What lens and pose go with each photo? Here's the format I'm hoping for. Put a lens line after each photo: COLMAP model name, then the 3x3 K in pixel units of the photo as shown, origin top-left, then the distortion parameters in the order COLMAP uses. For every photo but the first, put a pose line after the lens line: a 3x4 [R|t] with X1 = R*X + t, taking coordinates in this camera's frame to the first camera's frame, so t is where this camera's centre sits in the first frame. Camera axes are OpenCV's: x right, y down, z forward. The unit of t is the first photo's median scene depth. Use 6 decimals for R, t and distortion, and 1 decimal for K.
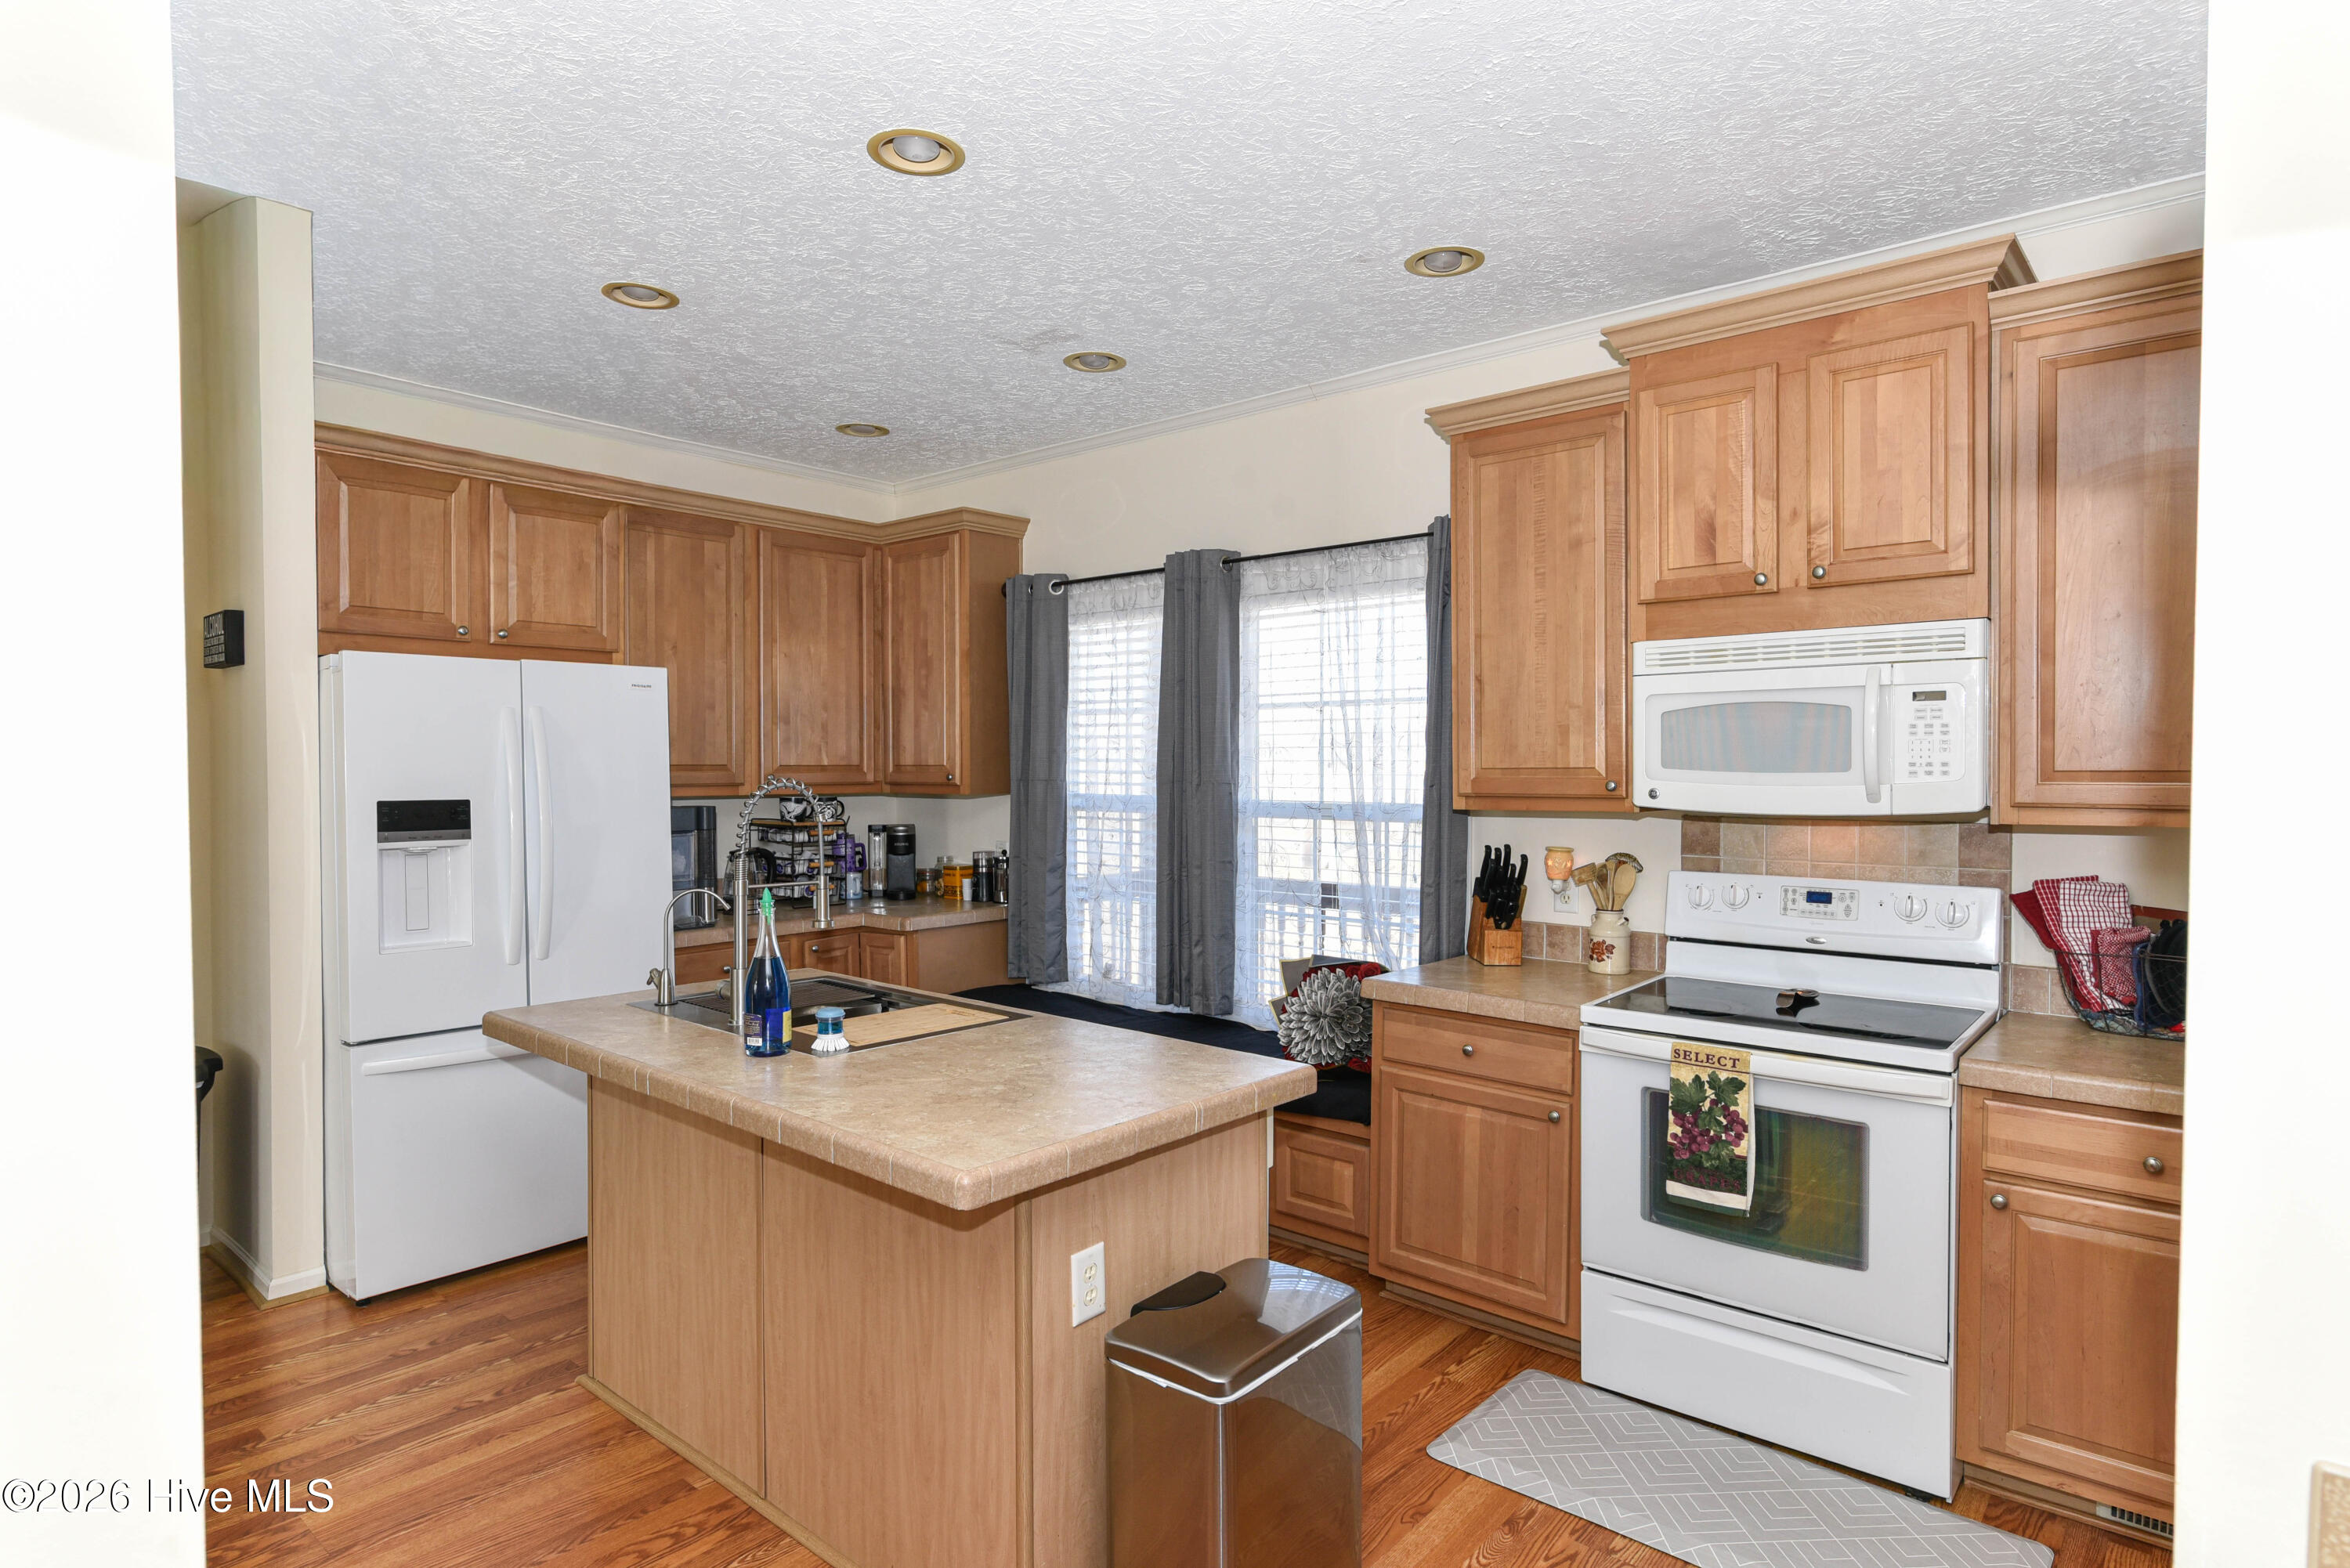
lens RADIAL K [[1284.4, 0, 1162.8], [0, 1284.4, 784.4], [0, 0, 1]] dist [-0.006685, 0.000824]
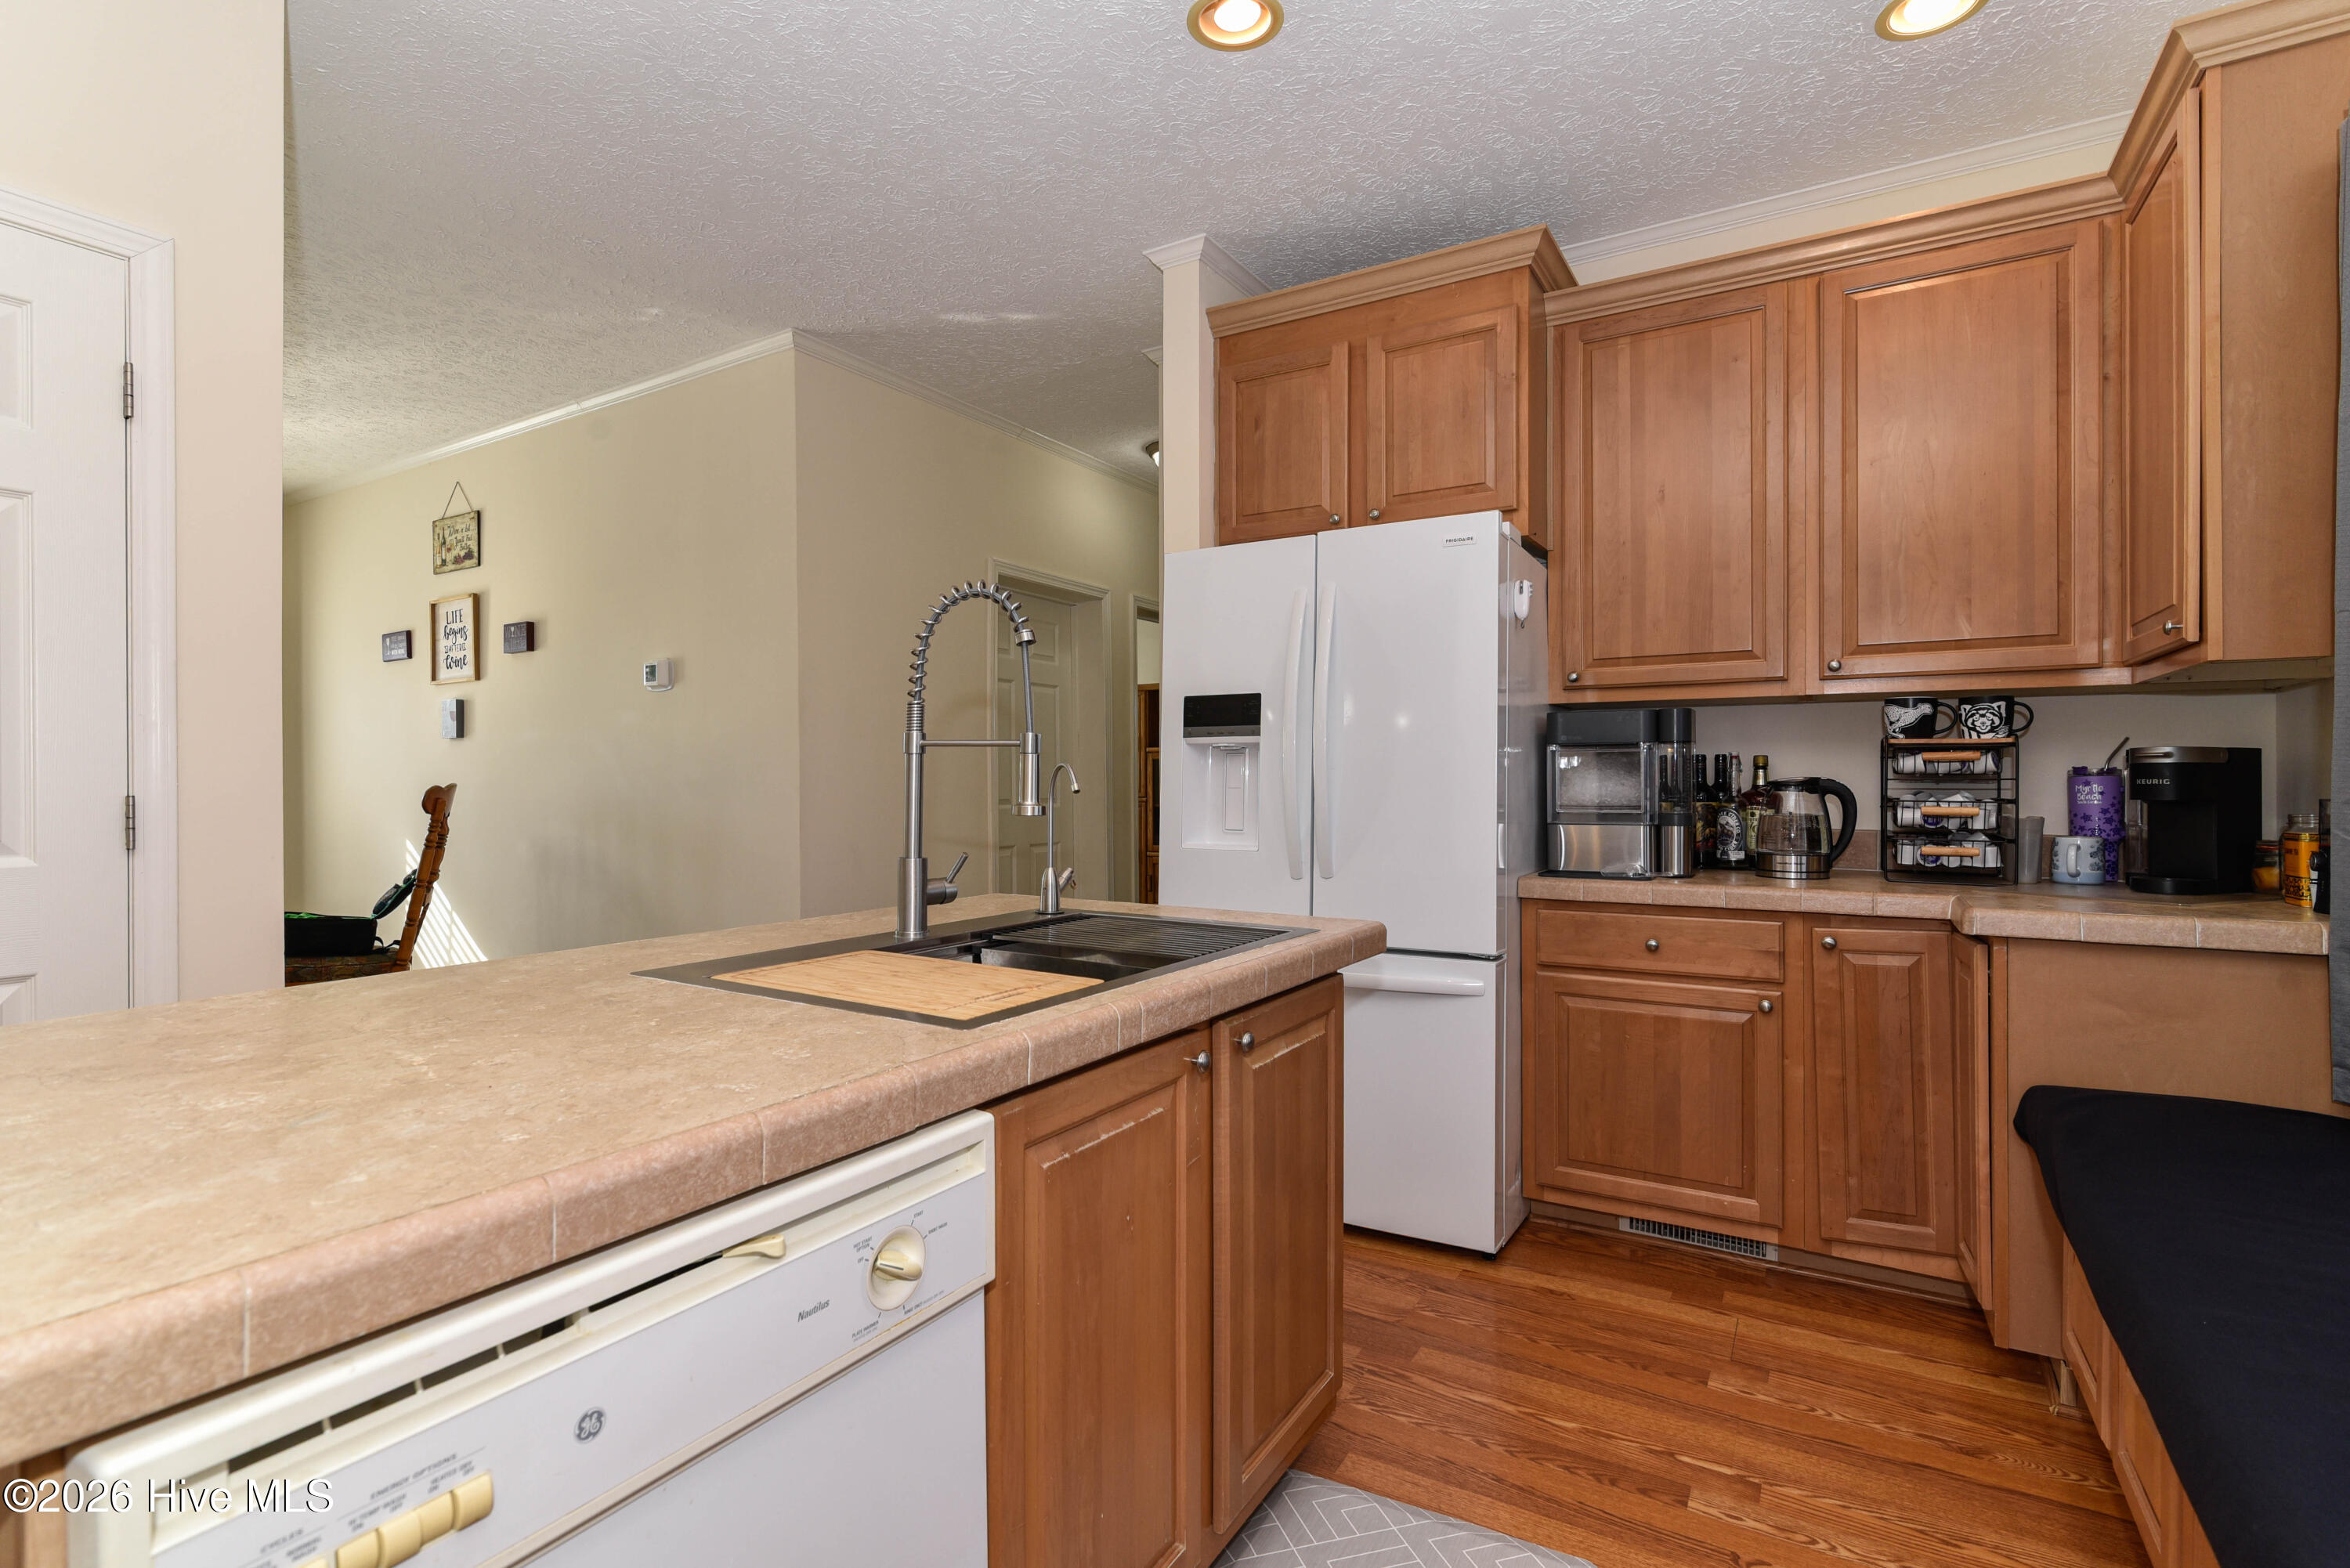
lens RADIAL K [[1089.9, 0, 1152.2], [0, 1089.9, 779.8], [0, 0, 1]] dist [-0.005433, 0.001576]
pose [[0.154178, 0.000176, -0.988043, 0.254547], [-0.016555, 0.999860, -0.002405, 0.088374], [0.987904, 0.016728, 0.154159, 0.904184]]
